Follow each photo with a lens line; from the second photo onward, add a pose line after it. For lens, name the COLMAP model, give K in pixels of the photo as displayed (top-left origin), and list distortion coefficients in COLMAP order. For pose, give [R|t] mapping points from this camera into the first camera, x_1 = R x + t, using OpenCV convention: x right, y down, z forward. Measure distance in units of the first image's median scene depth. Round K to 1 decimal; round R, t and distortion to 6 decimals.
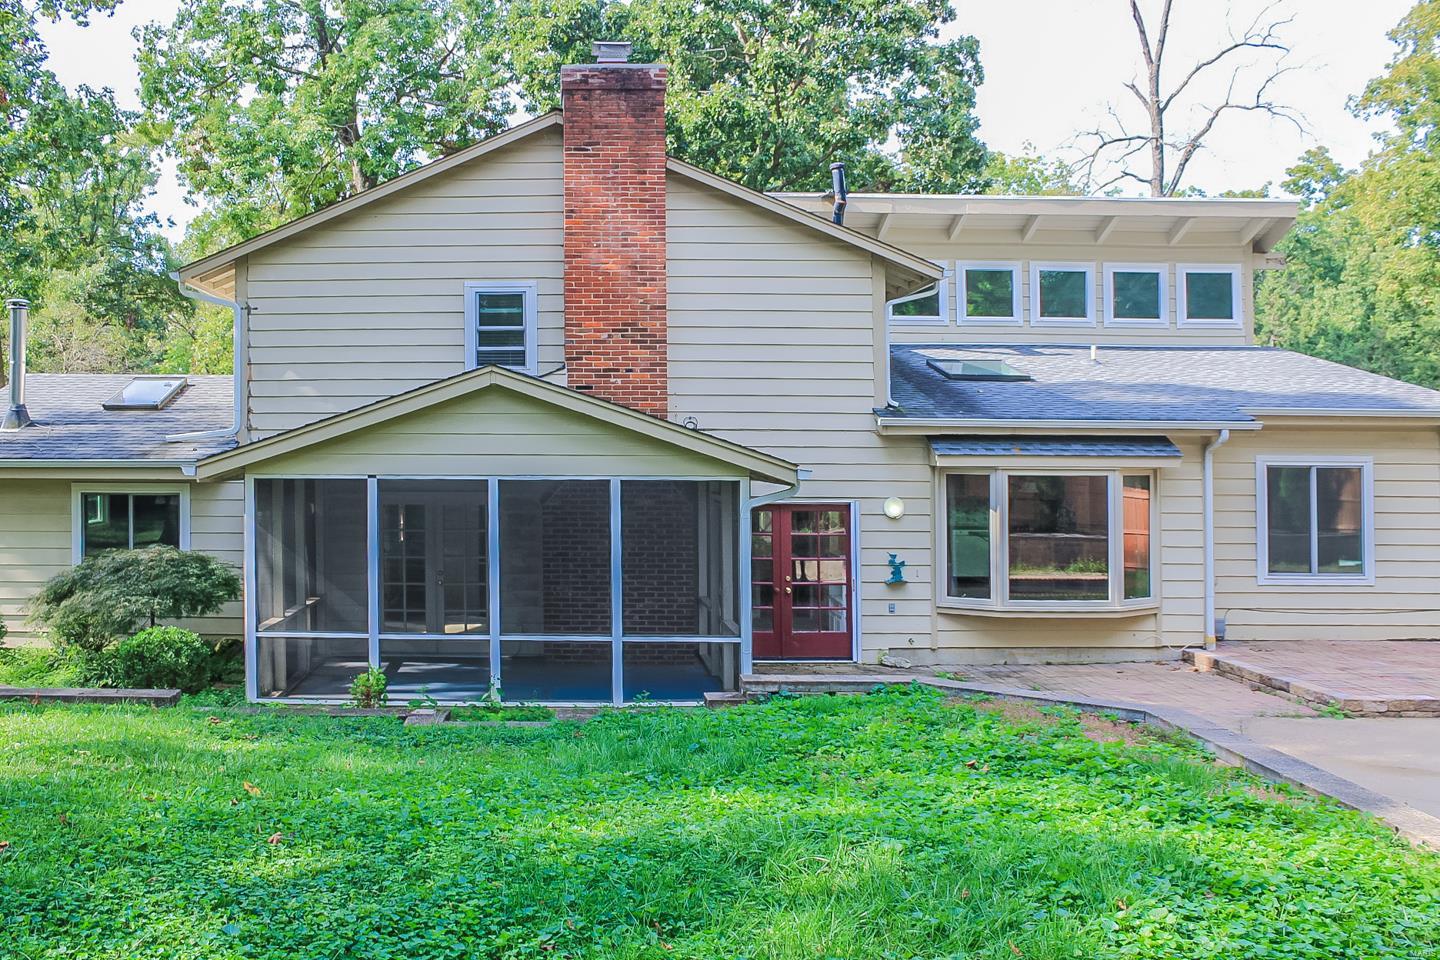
lens RADIAL K [[1280.6, 0, 720.0], [0, 1280.6, 480.0], [0, 0, 1]] dist [-0.117544, 0.181822]
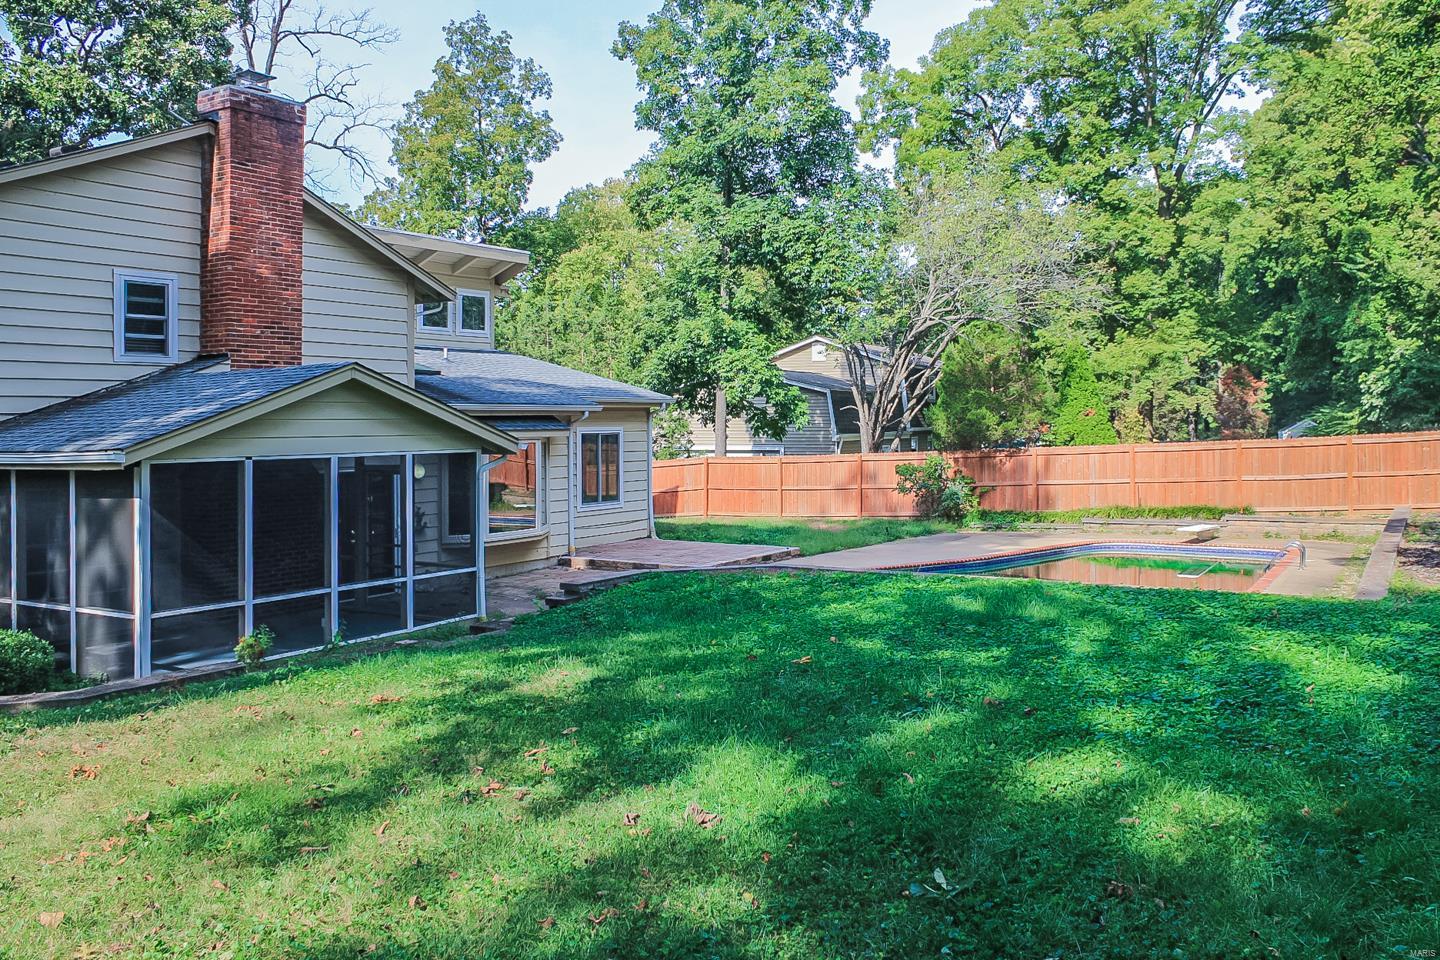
lens RADIAL K [[1280.6, 0, 720.0], [0, 1280.6, 480.0], [0, 0, 1]] dist [-0.117544, 0.181822]
pose [[0.504260, -0.048354, 0.862197, -0.841387], [0.026897, 0.998826, 0.040285, -0.014278], [-0.863133, 0.002877, 0.504969, 0.071629]]
